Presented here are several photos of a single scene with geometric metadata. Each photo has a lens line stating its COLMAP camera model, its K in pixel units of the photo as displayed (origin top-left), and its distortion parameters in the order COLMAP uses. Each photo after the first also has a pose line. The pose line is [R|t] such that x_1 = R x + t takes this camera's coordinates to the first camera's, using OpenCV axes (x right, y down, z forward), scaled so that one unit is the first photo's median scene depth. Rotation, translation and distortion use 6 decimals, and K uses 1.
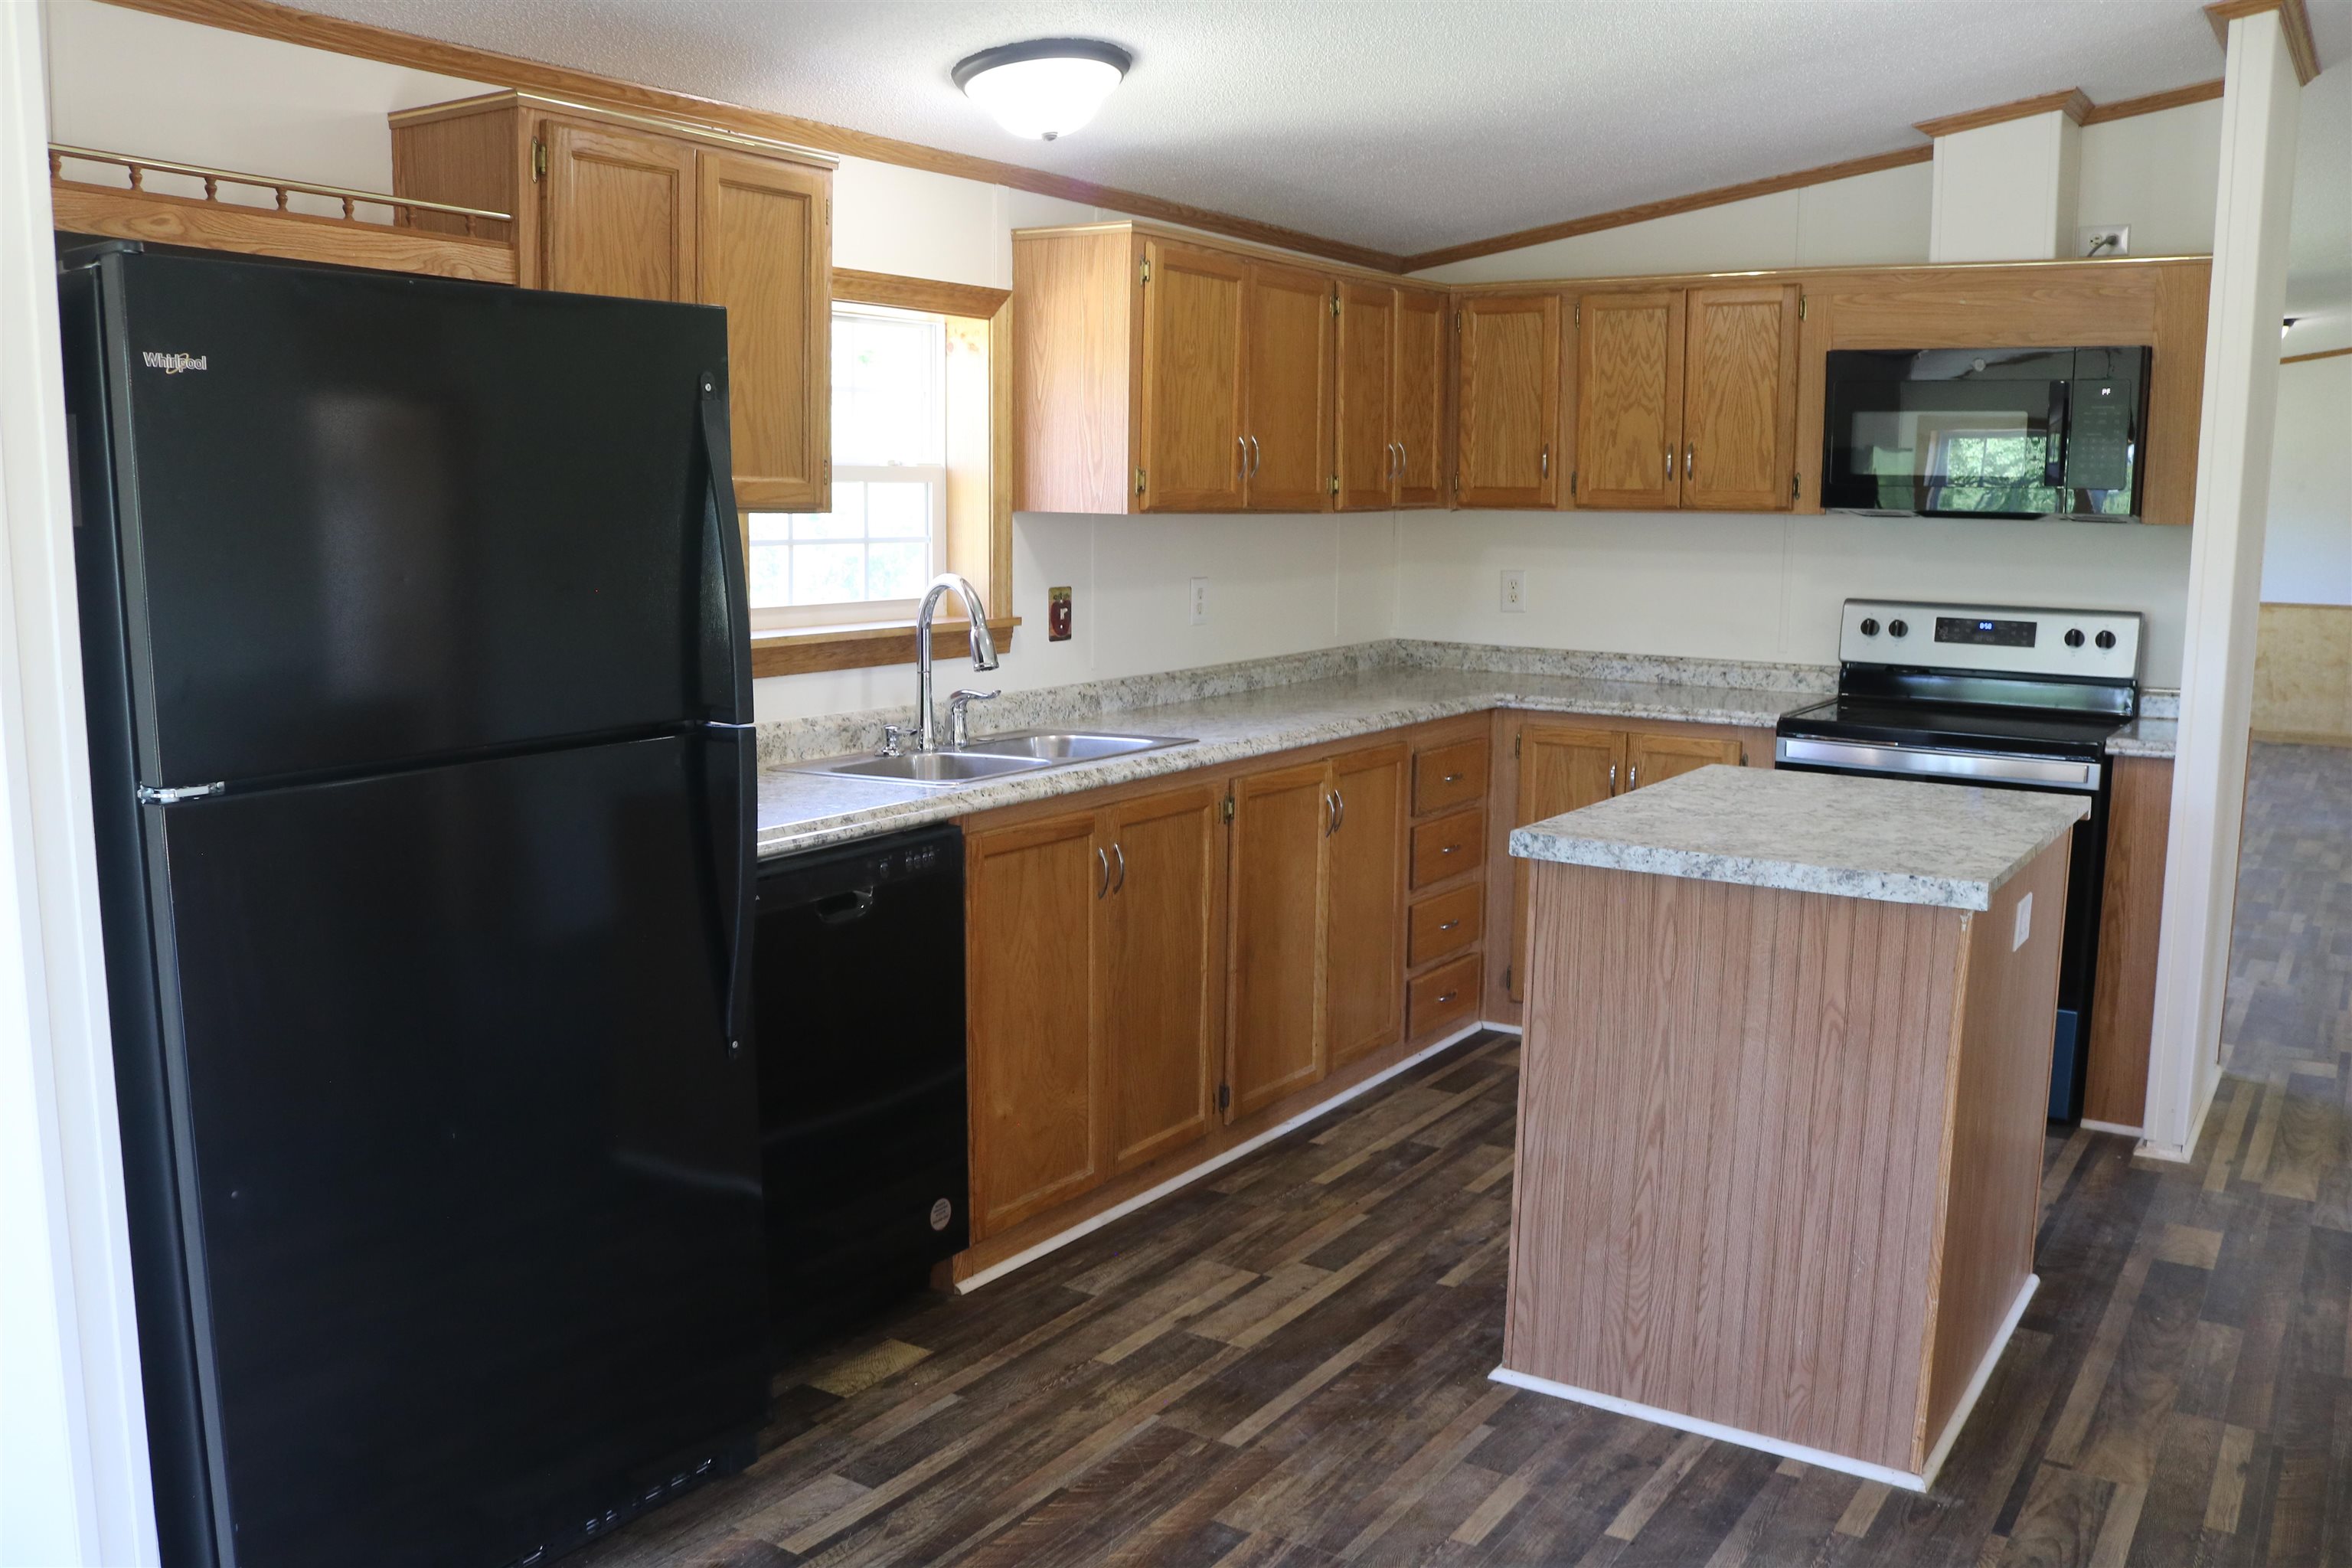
lens RADIAL K [[1937.9, 0, 1166.2], [0, 1937.9, 806.1], [0, 0, 1]] dist [-0.161479, 0.132542]
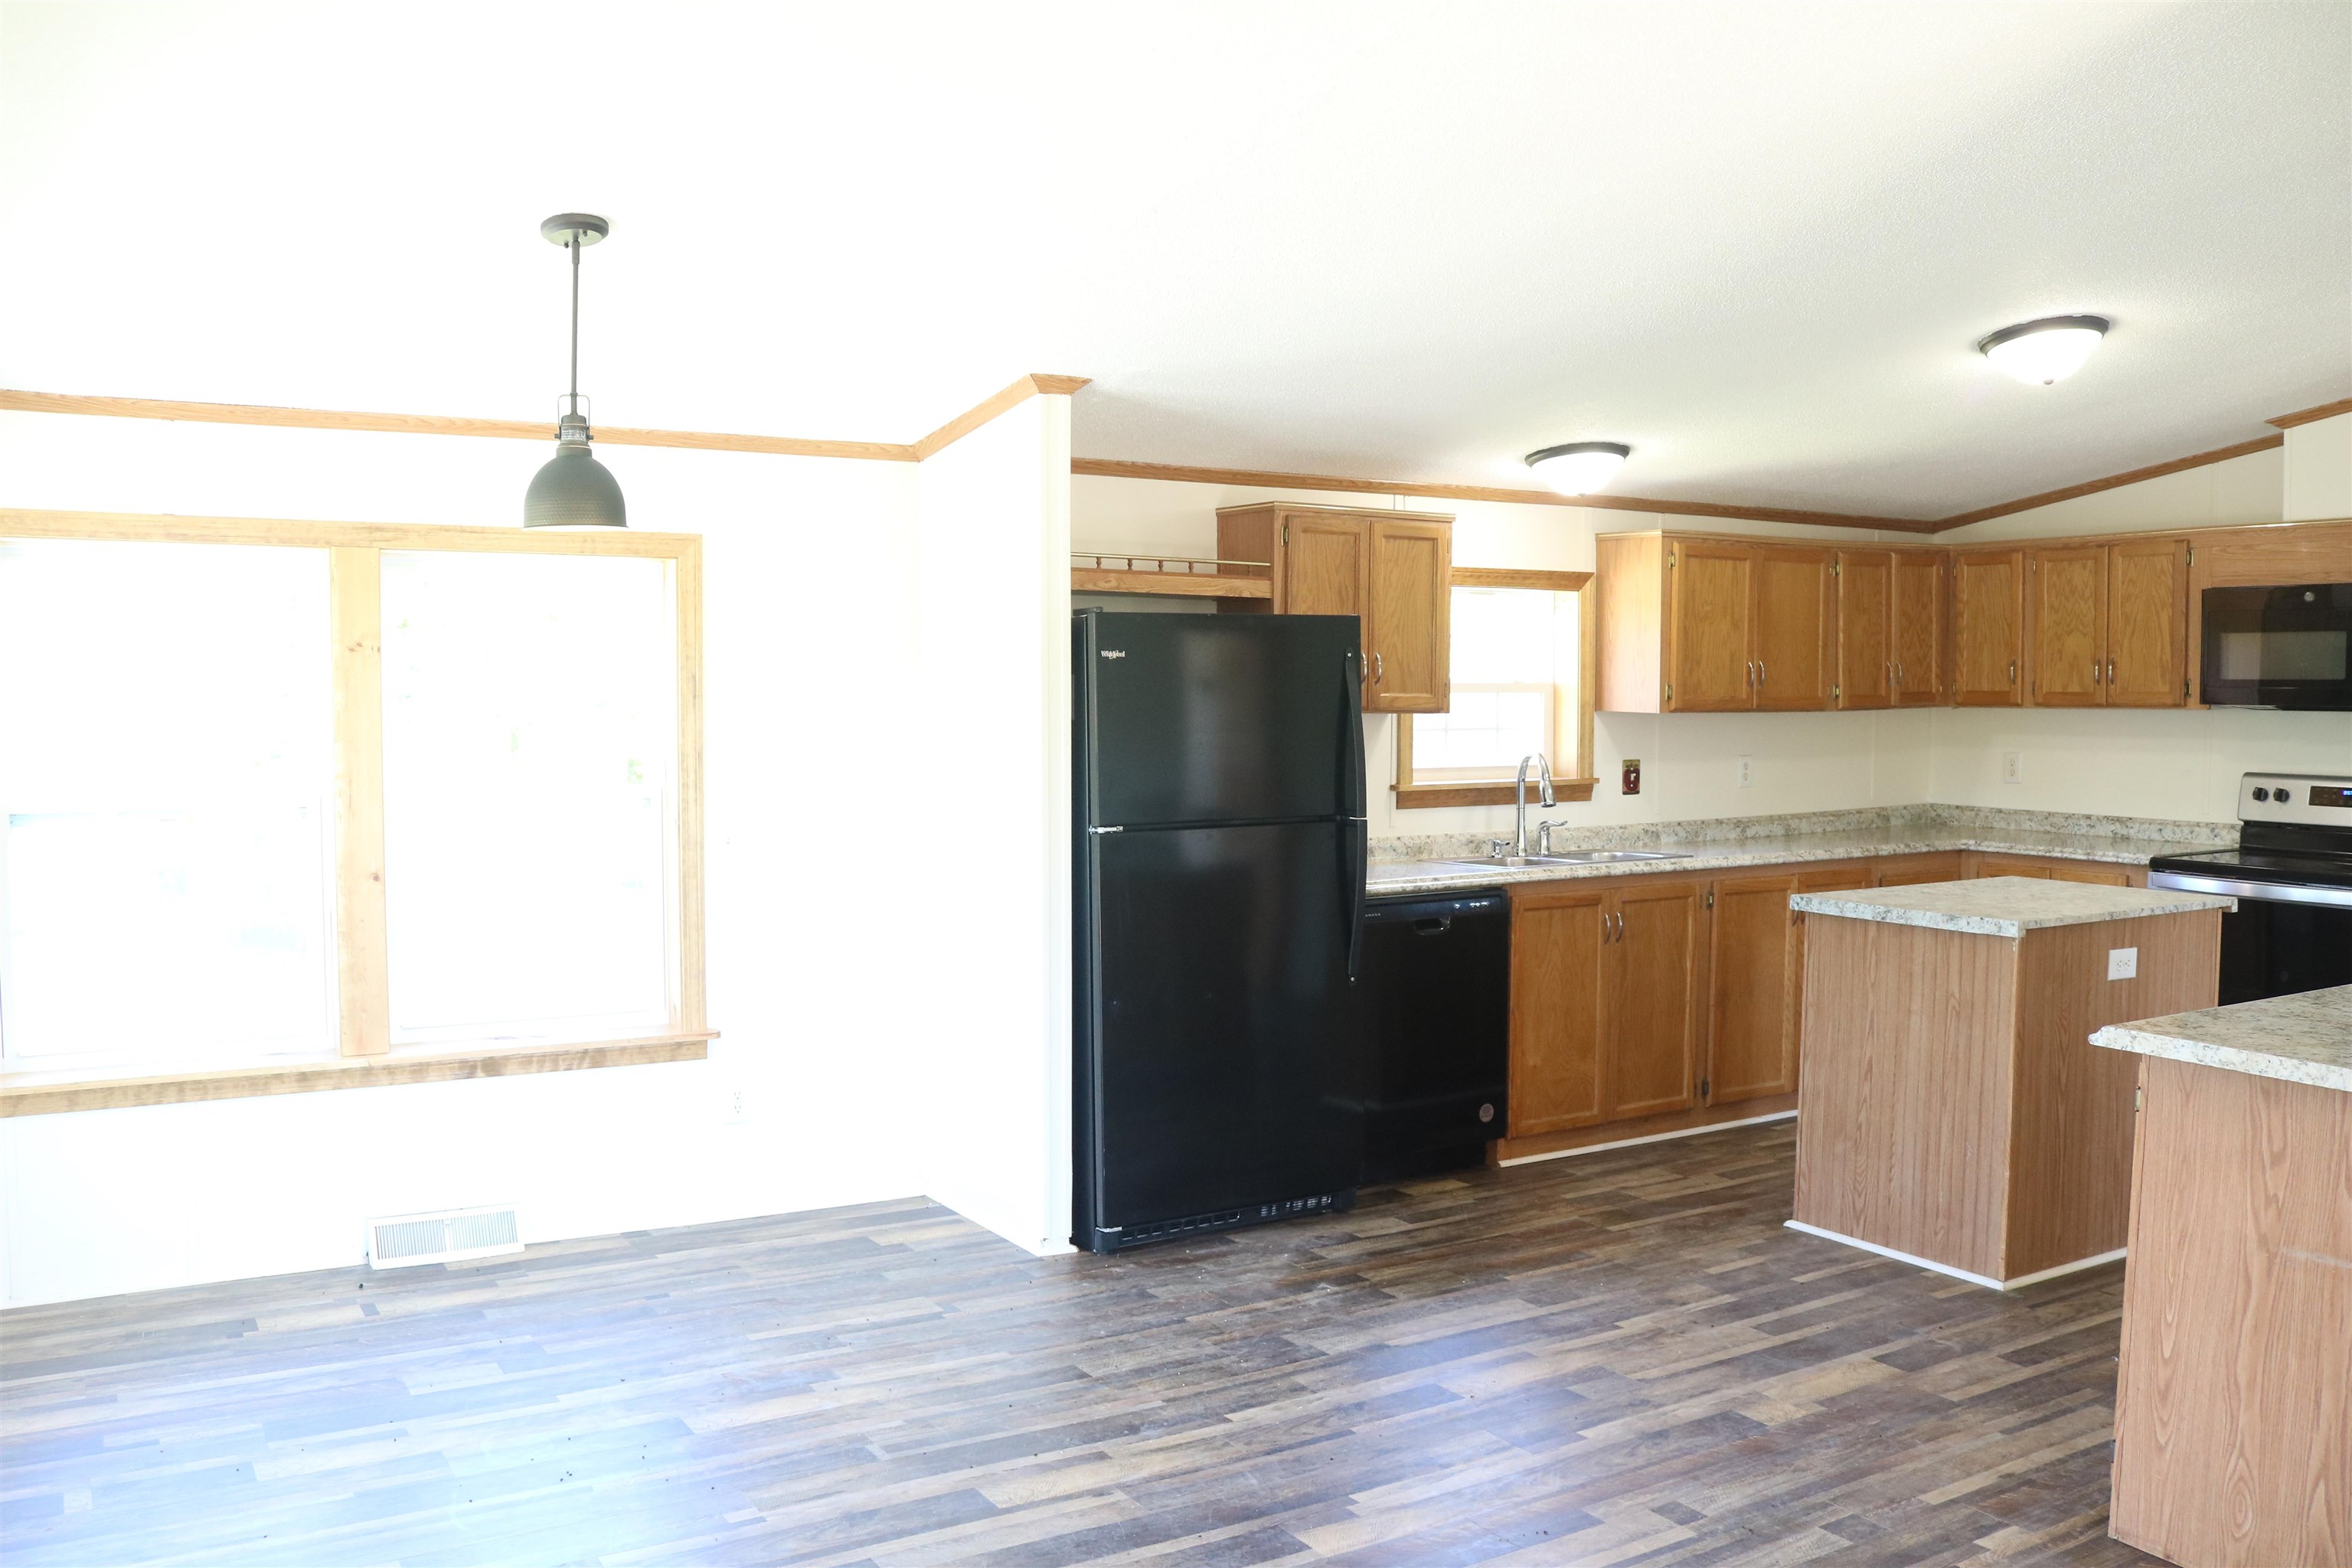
lens RADIAL K [[1937.9, 0, 1164.2], [0, 1937.9, 802.1], [0, 0, 1]] dist [-0.161479, 0.132542]
pose [[0.902632, 0.016819, -0.430084, 0.327775], [-0.058577, 0.994739, -0.084037, 0.086435], [0.426408, 0.101047, 0.898869, -0.648538]]
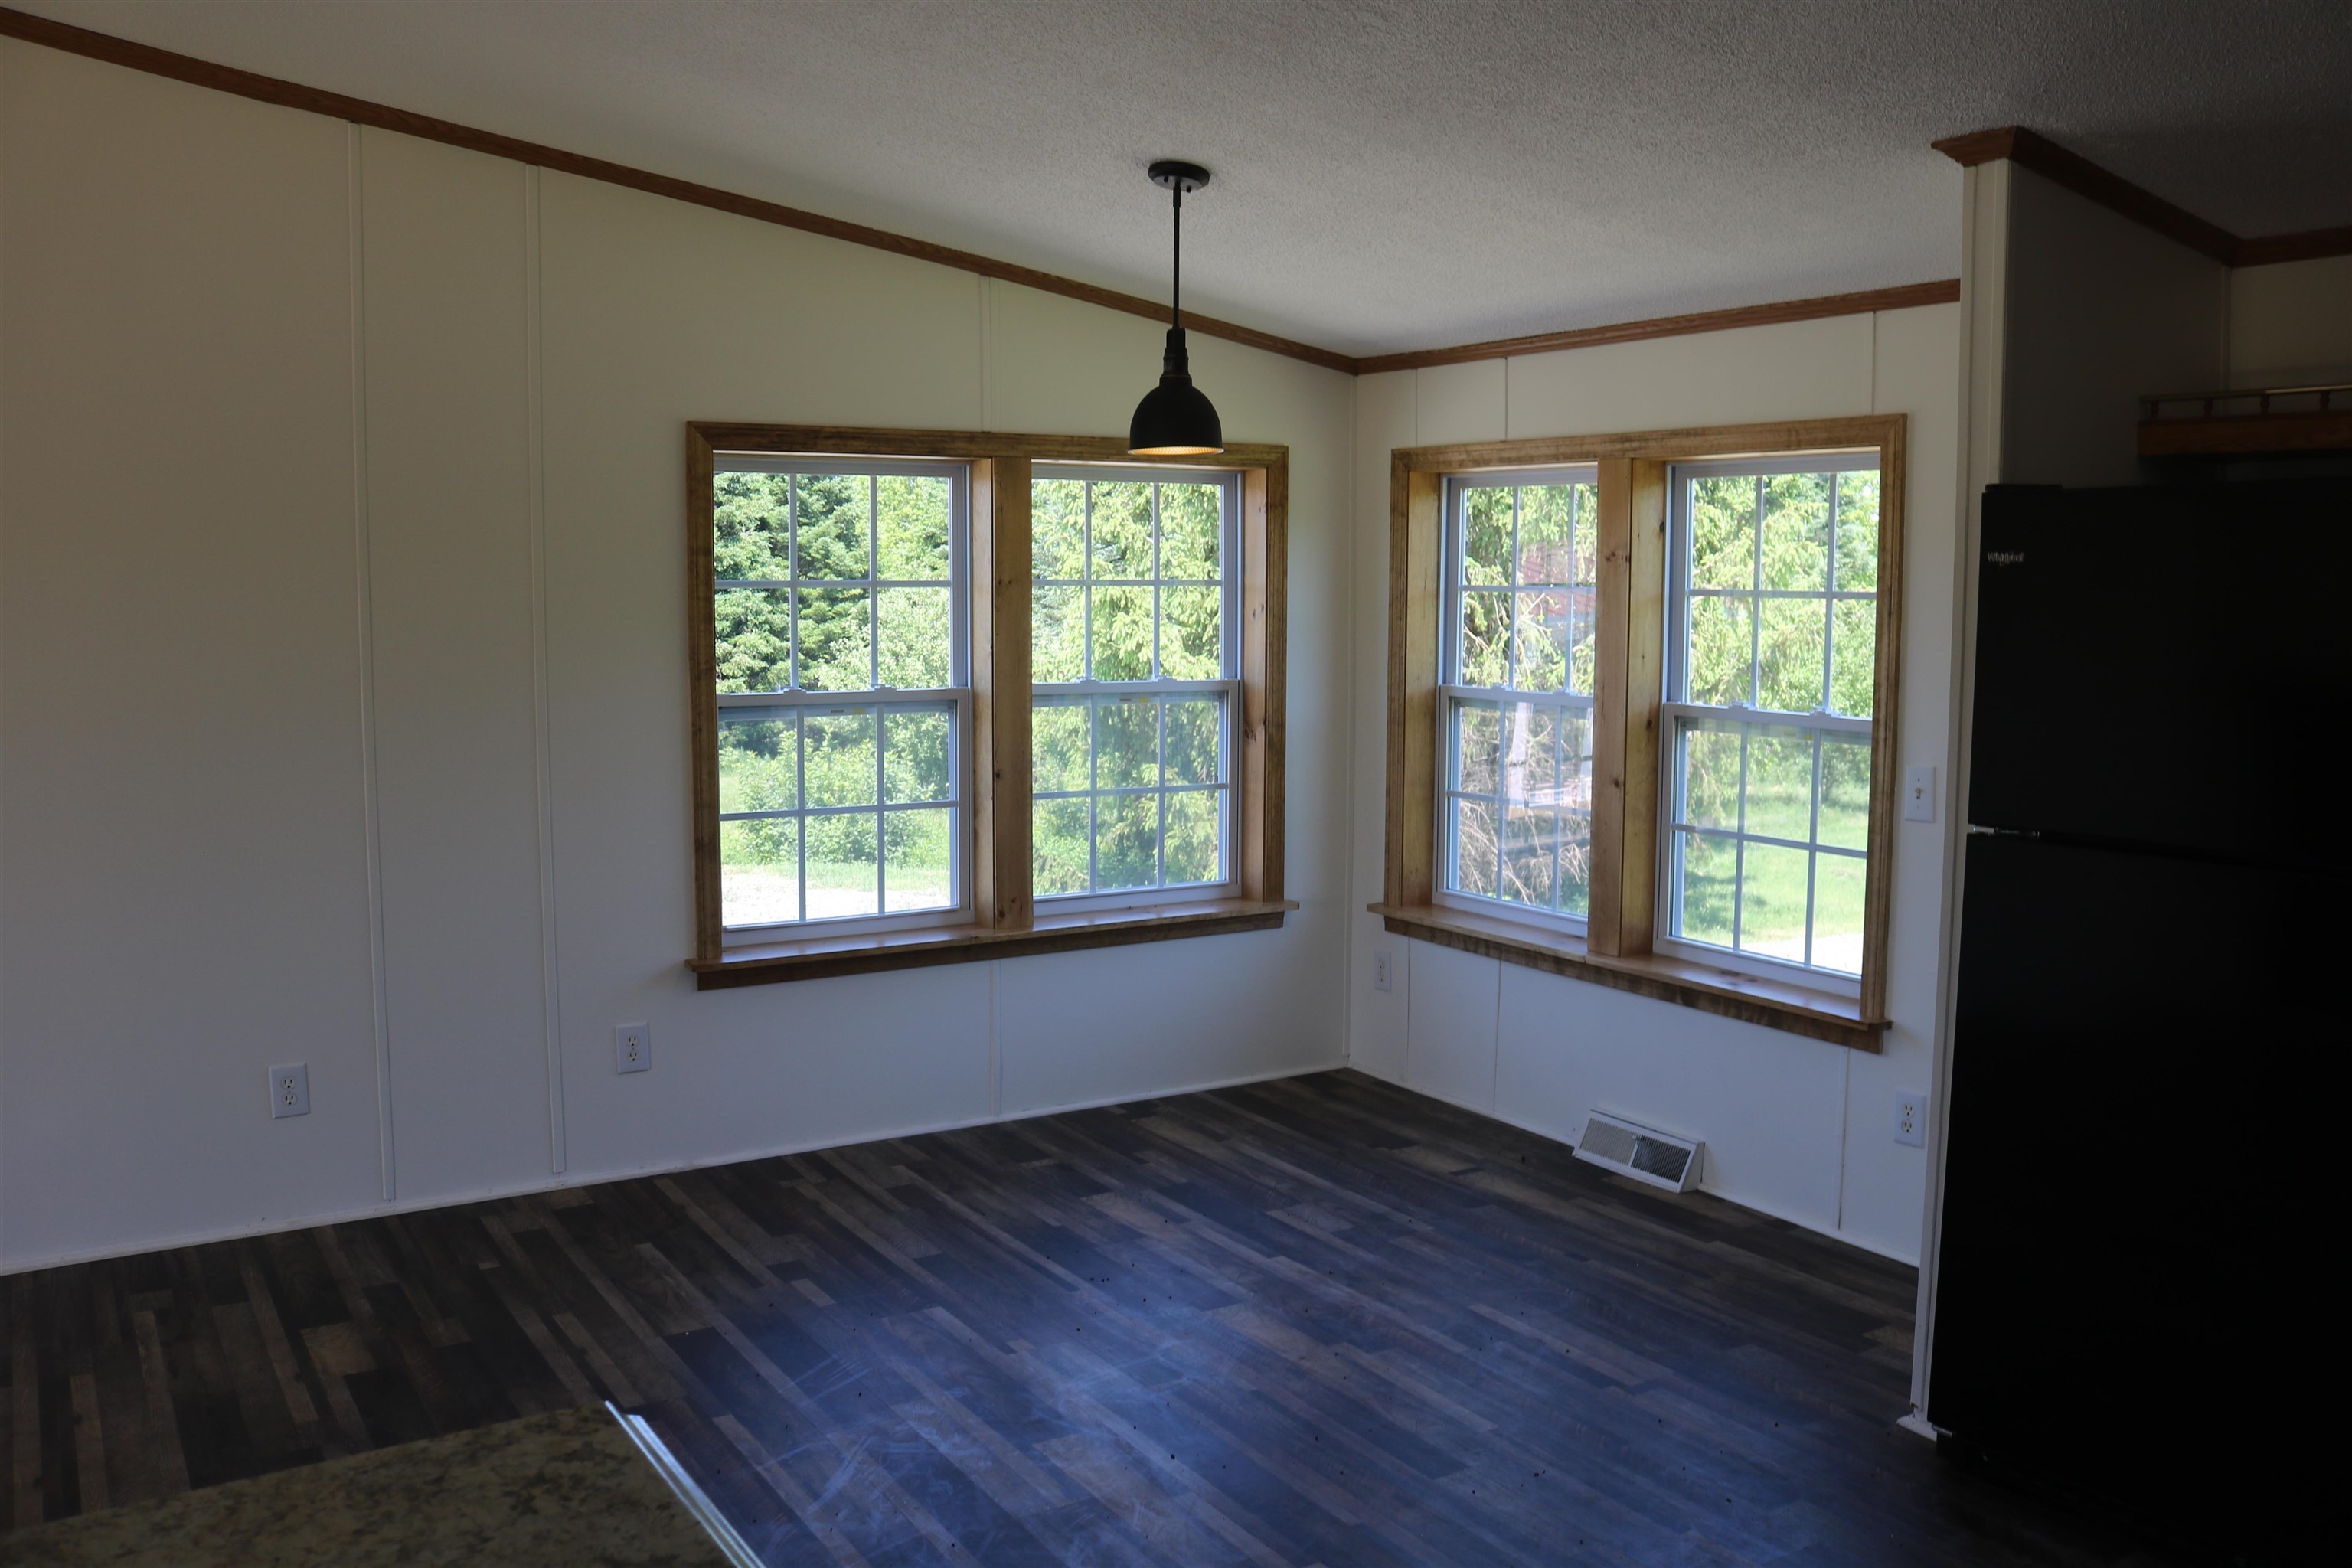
lens RADIAL K [[1937.9, 0, 1173.3], [0, 1937.9, 804.9], [0, 0, 1]] dist [-0.161479, 0.132542]
pose [[-0.409311, 0.090273, -0.907918, 0.627468], [-0.150405, 0.974804, 0.164730, -0.098123], [0.899912, 0.203981, -0.385421, 0.524522]]
